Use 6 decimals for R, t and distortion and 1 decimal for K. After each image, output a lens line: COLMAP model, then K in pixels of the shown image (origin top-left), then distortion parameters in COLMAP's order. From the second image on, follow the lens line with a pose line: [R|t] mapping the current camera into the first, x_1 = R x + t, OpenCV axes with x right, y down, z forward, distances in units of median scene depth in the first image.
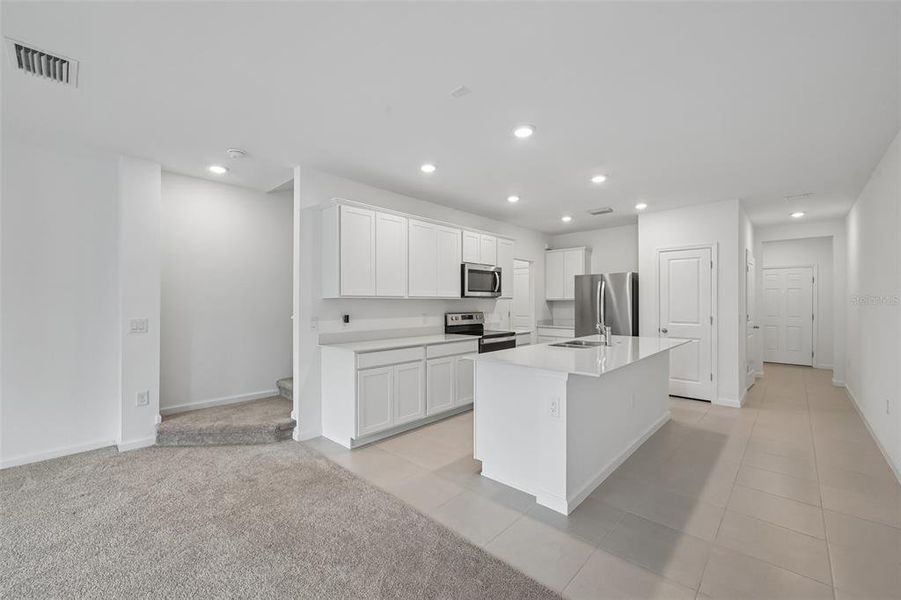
lens RADIAL K [[367.8, 0, 453.3], [0, 367.8, 303.5], [0, 0, 1]] dist [0.006581, -0.000015]
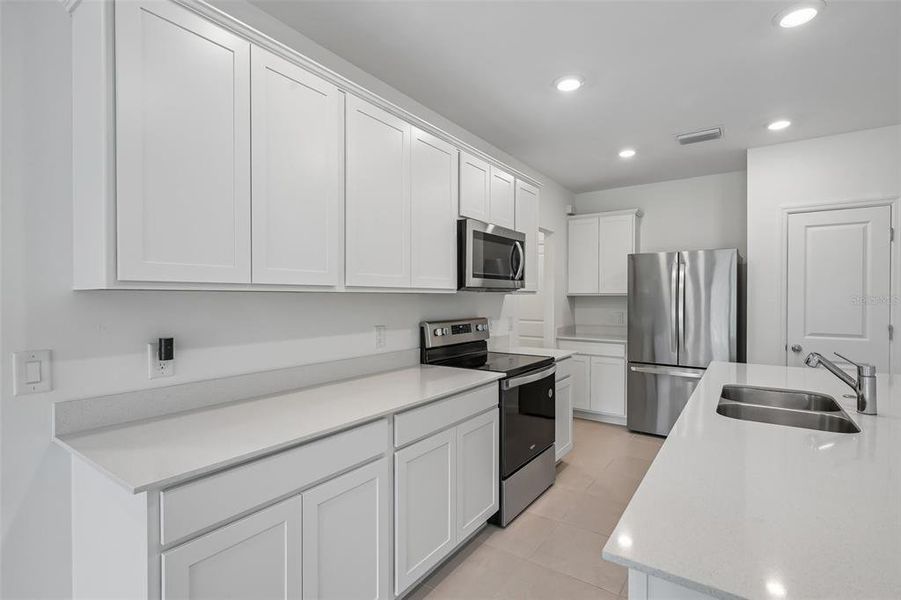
lens RADIAL K [[424.2, 0, 450.3], [0, 424.2, 299.8], [0, 0, 1]] dist [0.000028, -0.000126]
pose [[0.991176, 0.001493, 0.132541, -0.059562], [-0.001998, 0.999991, 0.003673, -0.005755], [-0.132535, -0.003905, 0.991171, 0.449807]]
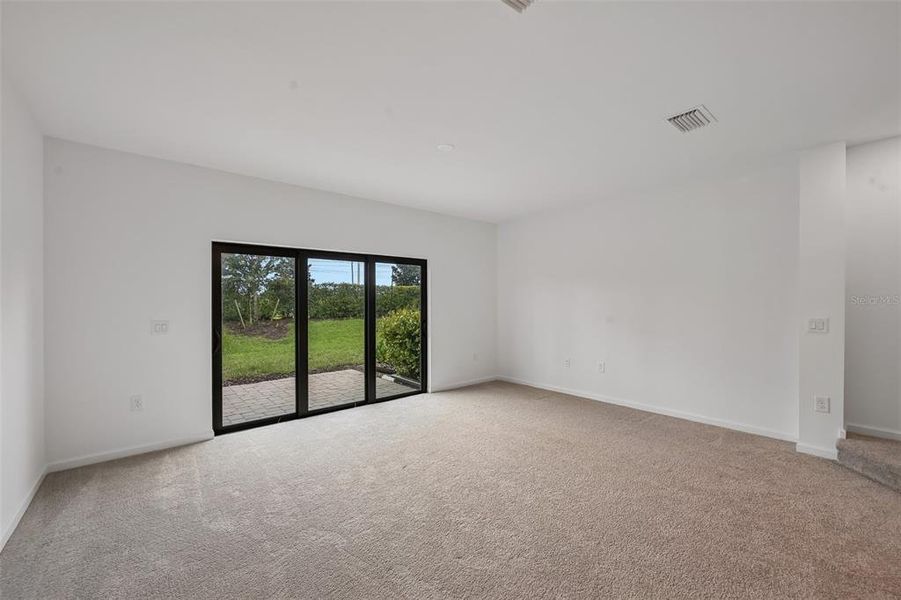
lens RADIAL K [[367.8, 0, 453.8], [0, 367.8, 300.9], [0, 0, 1]] dist [0.006581, -0.000015]
pose [[-0.110146, -0.000119, -0.993915, 0.131131], [-0.000301, 1.000000, -0.000086, -0.001295], [0.993915, 0.000290, -0.110146, 0.134813]]
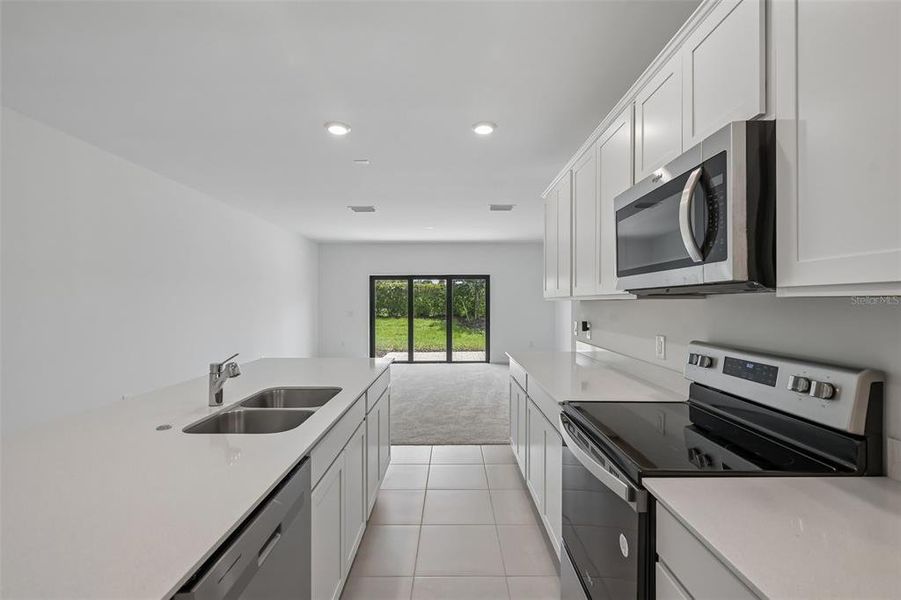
lens RADIAL K [[401.3, 0, 444.1], [0, 401.3, 299.3], [0, 0, 1]] dist [-0.005371, -0.000482]
pose [[-0.743056, -0.002870, -0.669223, 0.402241], [-0.001069, 0.999995, -0.003102, -0.010277], [0.669229, -0.001589, -0.743055, 1.147241]]
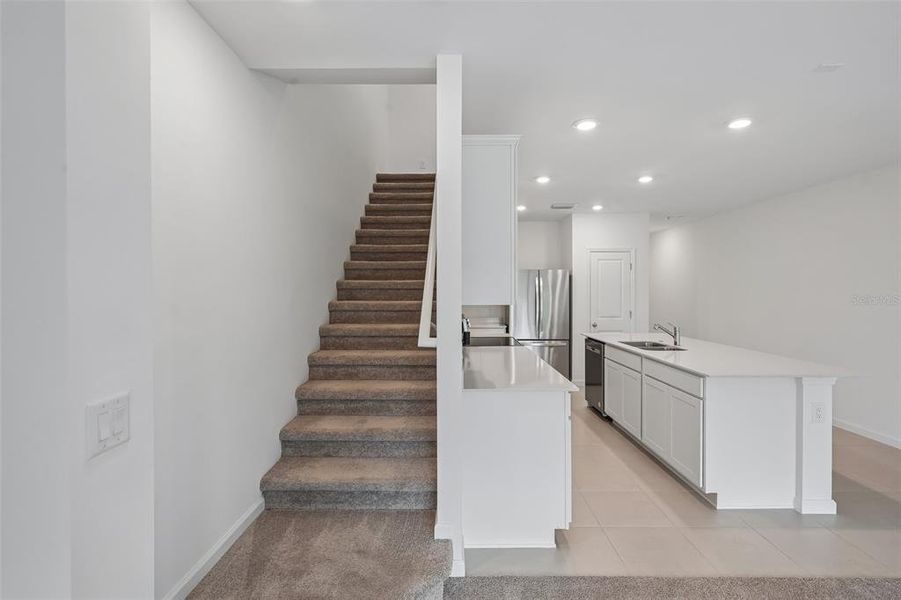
lens RADIAL K [[424.2, 0, 446.8], [0, 424.2, 295.3], [0, 0, 1]] dist [0.000028, -0.000126]
pose [[0.730783, -0.010454, 0.682530, -0.638899], [0.008034, 0.999945, 0.006714, -0.028274], [-0.682563, 0.000577, 0.730827, 0.426937]]
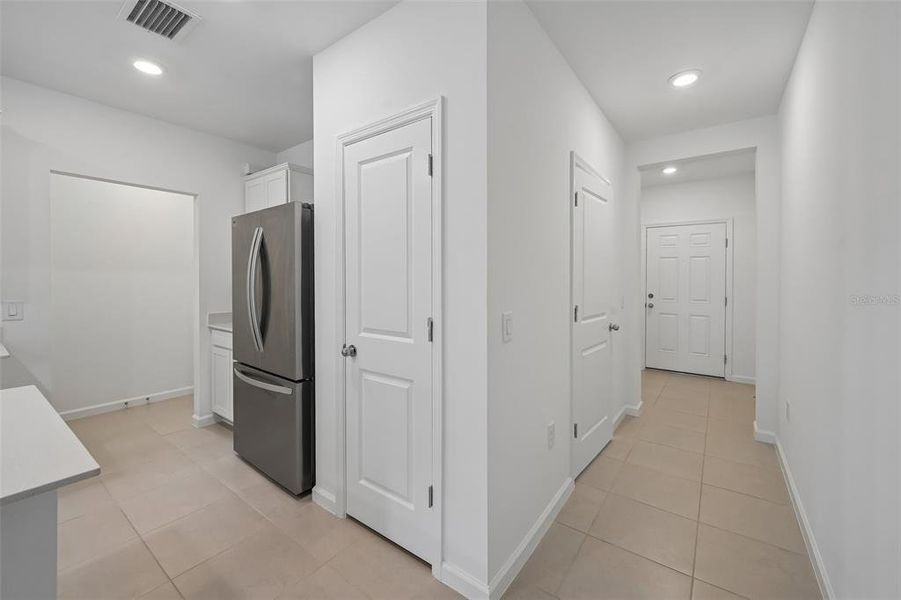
lens RADIAL K [[367.8, 0, 443.2], [0, 367.8, 284.1], [0, 0, 1]] dist [0.006581, -0.000015]
pose [[0.995207, -0.001000, 0.097789, 0.688532], [-0.000098, 0.999937, 0.011227, -0.000459], [-0.097794, -0.011183, 0.995144, 0.672181]]
